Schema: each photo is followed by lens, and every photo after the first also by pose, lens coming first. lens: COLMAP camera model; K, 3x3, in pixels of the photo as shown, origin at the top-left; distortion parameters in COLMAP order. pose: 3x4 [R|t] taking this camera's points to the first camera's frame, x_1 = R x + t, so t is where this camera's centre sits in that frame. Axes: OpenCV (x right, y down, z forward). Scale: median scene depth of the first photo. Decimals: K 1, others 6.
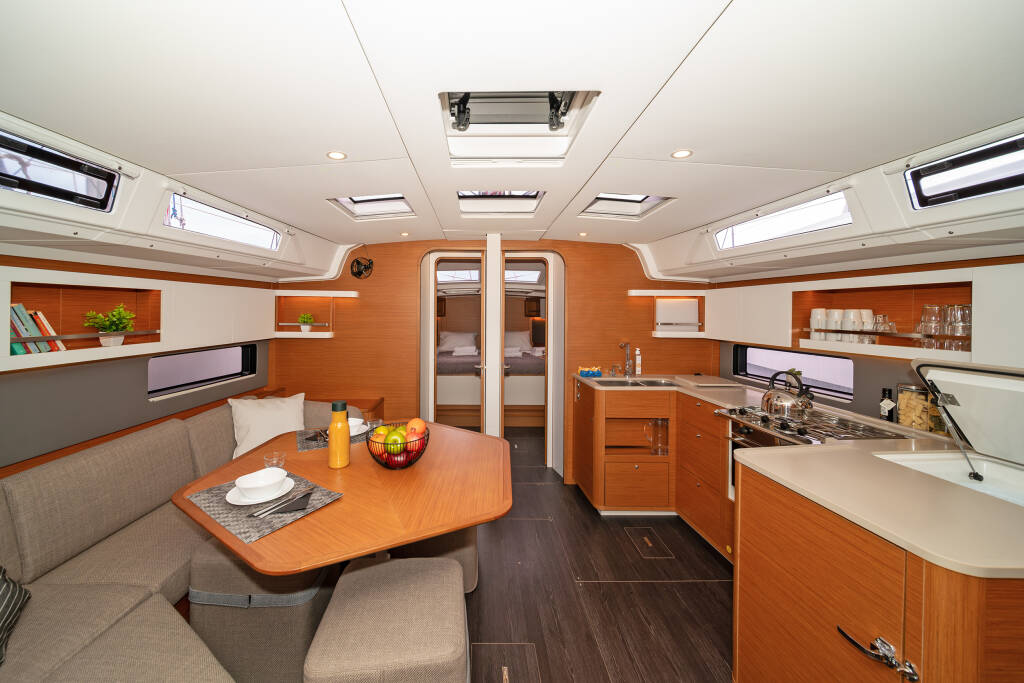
lens RADIAL K [[367.9, 0, 485.9], [0, 367.9, 303.7], [0, 0, 1]] dist [0.000540, -0.001474]
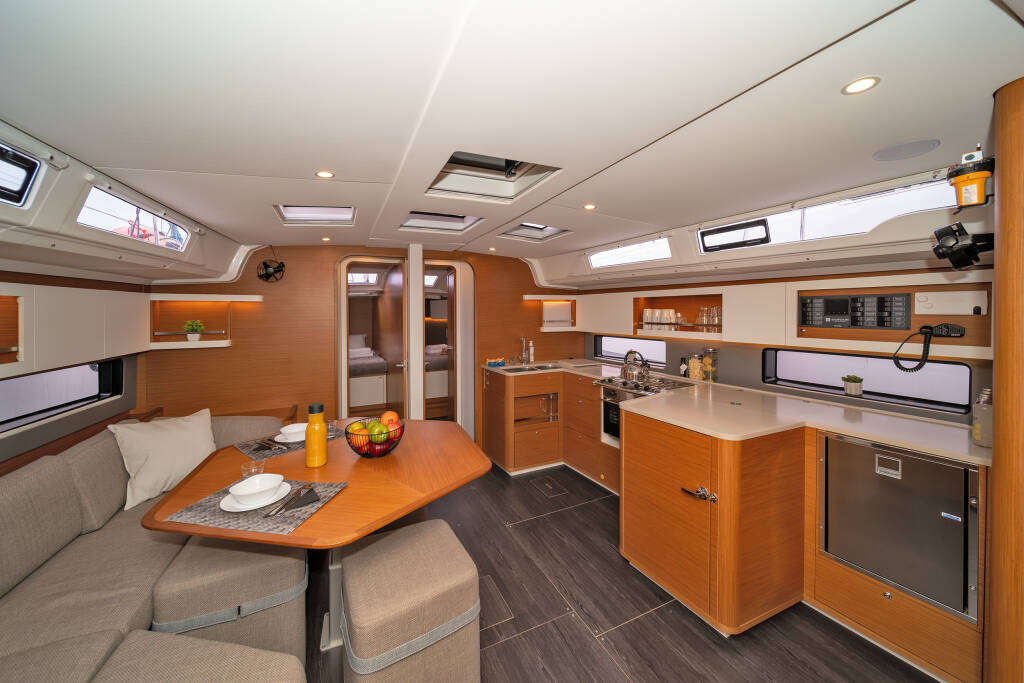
lens RADIAL K [[367.9, 0, 506.7], [0, 367.9, 308.1], [0, 0, 1]] dist [0.000540, -0.001474]
pose [[0.909800, -0.012196, 0.414868, -0.241985], [0.004832, 0.999812, 0.018795, -0.019718], [-0.415020, -0.015095, 0.909687, -0.129564]]
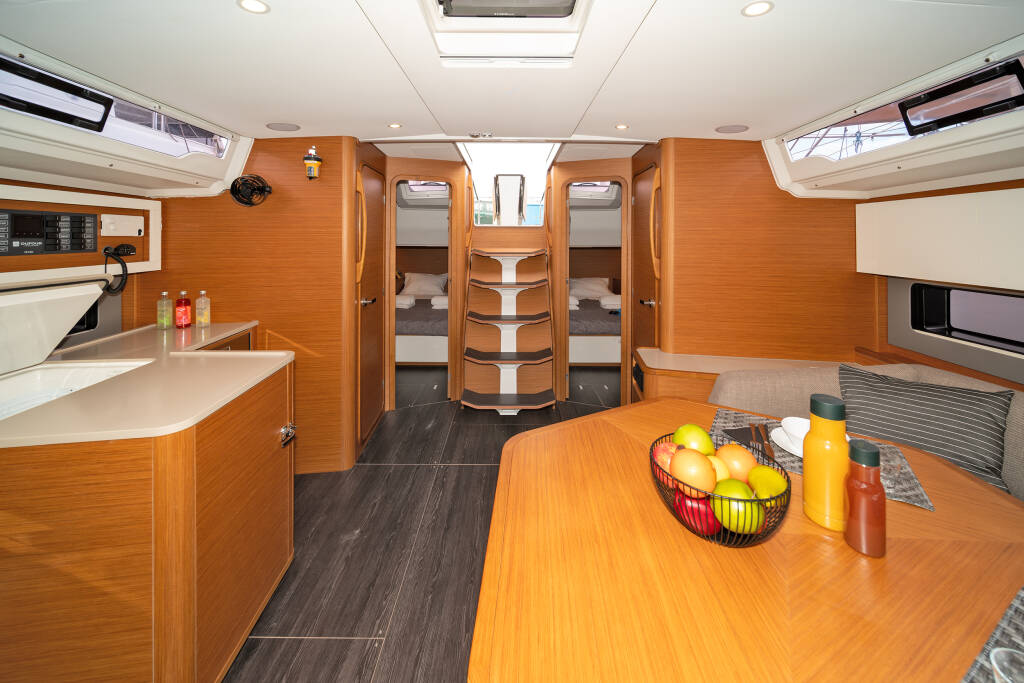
lens RADIAL K [[367.9, 0, 514.4], [0, 367.9, 238.9], [0, 0, 1]] dist [0.000540, -0.001474]
pose [[-0.999962, -0.004020, 0.007739, 0.014041], [-0.004143, 0.999866, -0.015853, 0.030565], [-0.007674, -0.015884, -0.999844, 1.063680]]
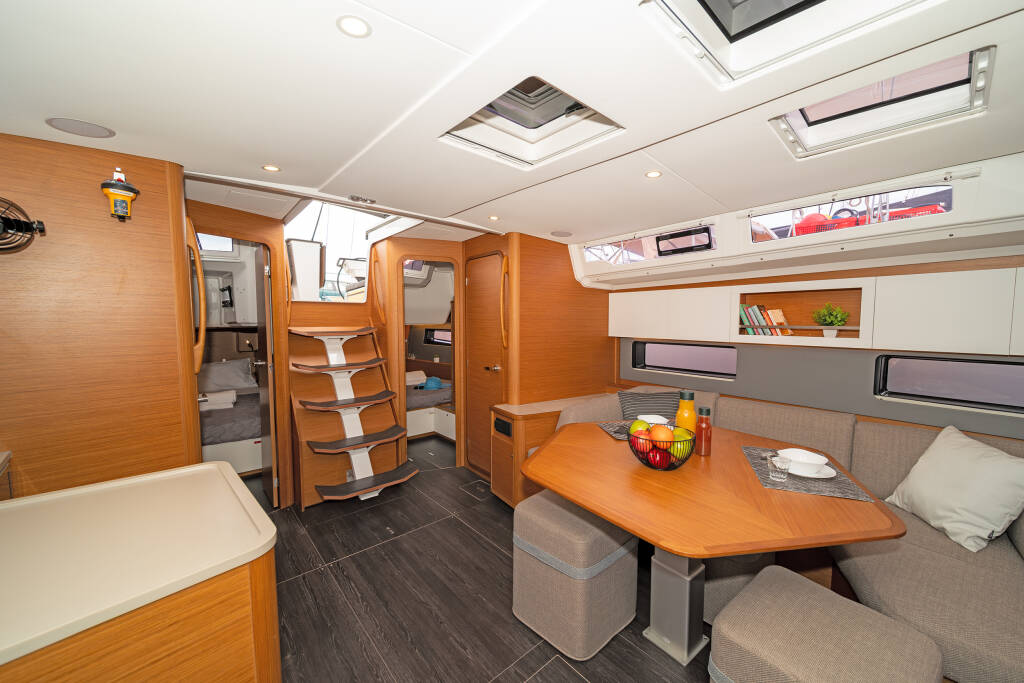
lens RADIAL K [[375.5, 0, 523.5], [0, 375.5, 346.8], [0, 0, 1]] dist [-0.007245, -0.000050]
pose [[-0.754077, 0.048870, -0.654966, 0.451449], [0.013295, 0.998159, 0.059170, 0.048160], [0.656652, 0.035910, -0.753338, 1.040897]]
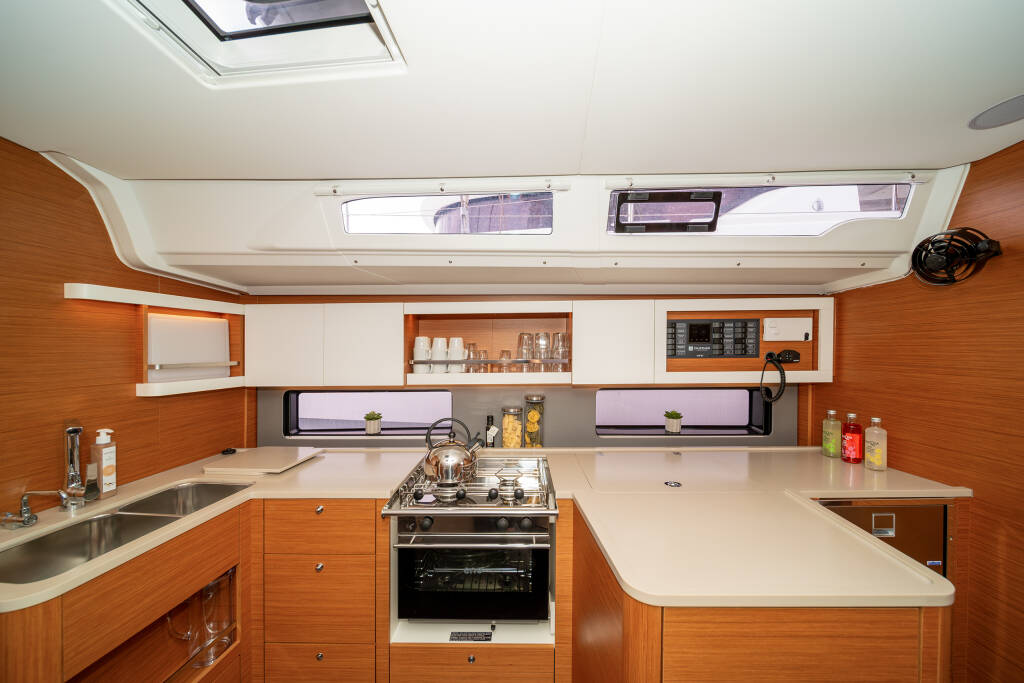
lens RADIAL K [[367.9, 0, 506.9], [0, 367.9, 352.2], [0, 0, 1]] dist [0.000540, -0.001474]
pose [[0.120587, -0.018889, 0.992523, 0.089800], [-0.012947, 0.999704, 0.020599, 0.029625], [-0.992618, -0.015334, 0.120306, 0.701028]]
